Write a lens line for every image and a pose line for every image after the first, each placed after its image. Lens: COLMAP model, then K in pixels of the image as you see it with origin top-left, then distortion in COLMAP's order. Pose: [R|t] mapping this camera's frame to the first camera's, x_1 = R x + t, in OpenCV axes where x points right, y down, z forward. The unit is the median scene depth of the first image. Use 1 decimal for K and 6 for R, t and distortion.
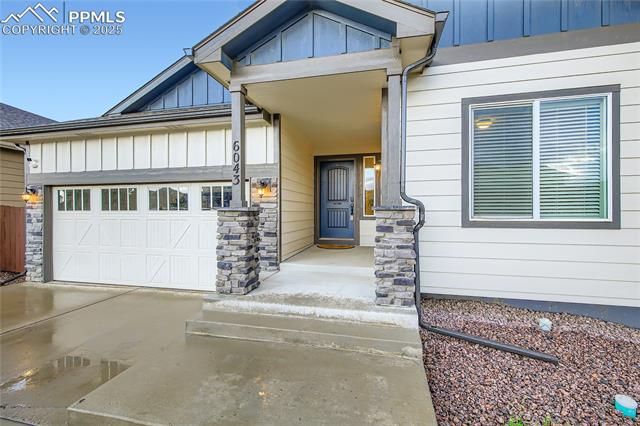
lens RADIAL K [[276.9, 0, 320.5], [0, 276.9, 211.2], [0, 0, 1]] dist [-0.002088, -0.000080]
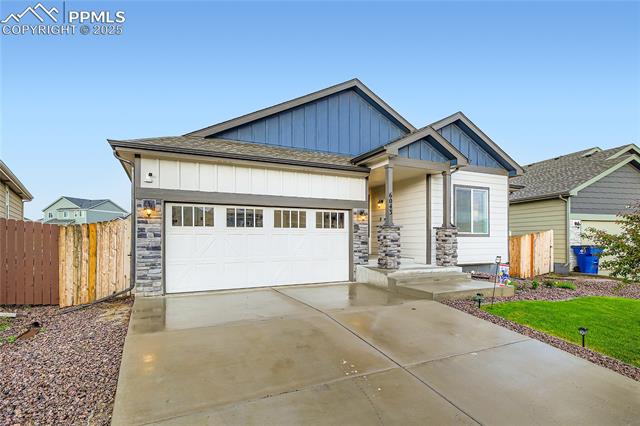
lens RADIAL K [[320.5, 0, 310.7], [0, 320.5, 235.7], [0, 0, 1]] dist [-0.007760, -0.000170]
pose [[0.789544, 0.006158, 0.613664, -1.476096], [-0.002175, 0.999971, -0.007236, 0.049160], [-0.613691, 0.004379, 0.789534, -0.305958]]
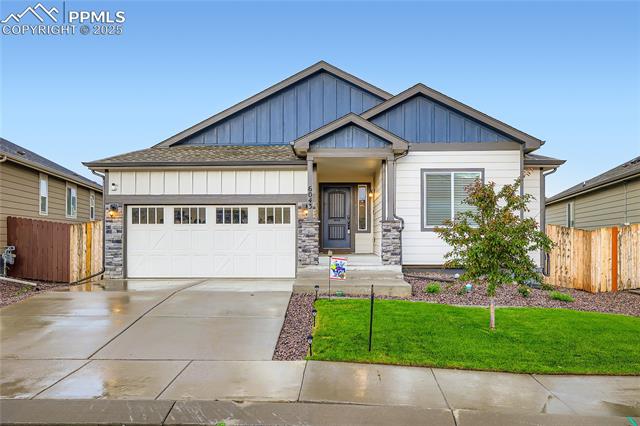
lens RADIAL K [[478.2, 0, 312.9], [0, 478.2, 232.3], [0, 0, 1]] dist [-0.046319, -0.001416]
pose [[0.982872, 0.004289, 0.184241, -0.612903], [-0.002069, 0.999923, -0.012240, 0.073539], [-0.184279, 0.011650, 0.982805, -1.537661]]
